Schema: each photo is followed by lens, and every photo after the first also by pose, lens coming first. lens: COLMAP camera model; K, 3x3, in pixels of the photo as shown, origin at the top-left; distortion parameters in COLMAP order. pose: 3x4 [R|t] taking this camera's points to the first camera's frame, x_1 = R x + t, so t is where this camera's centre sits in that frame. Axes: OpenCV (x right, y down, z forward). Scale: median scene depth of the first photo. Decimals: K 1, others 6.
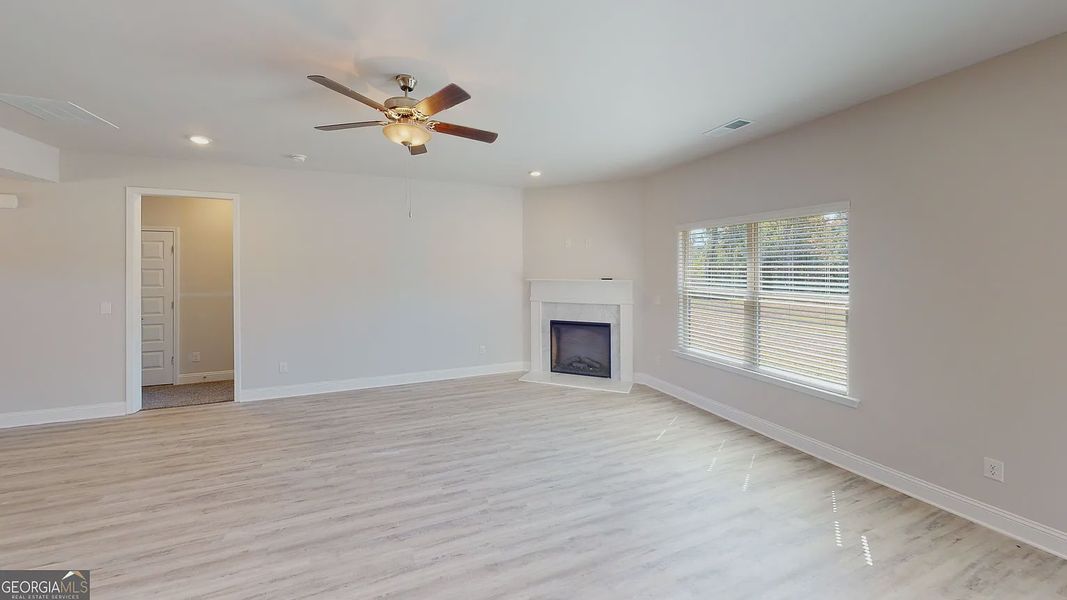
lens RADIAL K [[404.8, 0, 533.5], [0, 404.8, 300.0], [0, 0, 1]] dist [0.000041, -0.000066]
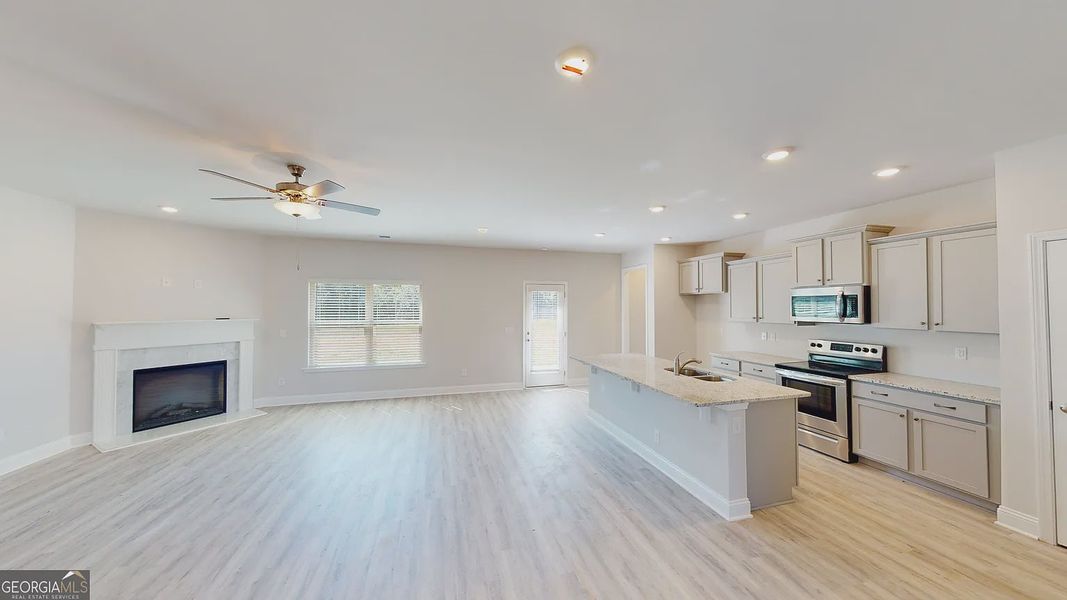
lens RADIAL K [[404.8, 0, 533.5], [0, 404.8, 300.0], [0, 0, 1]] dist [0.000041, -0.000066]
pose [[0.143113, 0.006118, 0.989687, -0.730759], [0.084344, 0.996268, -0.018355, -0.012026], [-0.986106, 0.086101, 0.142063, 0.035835]]
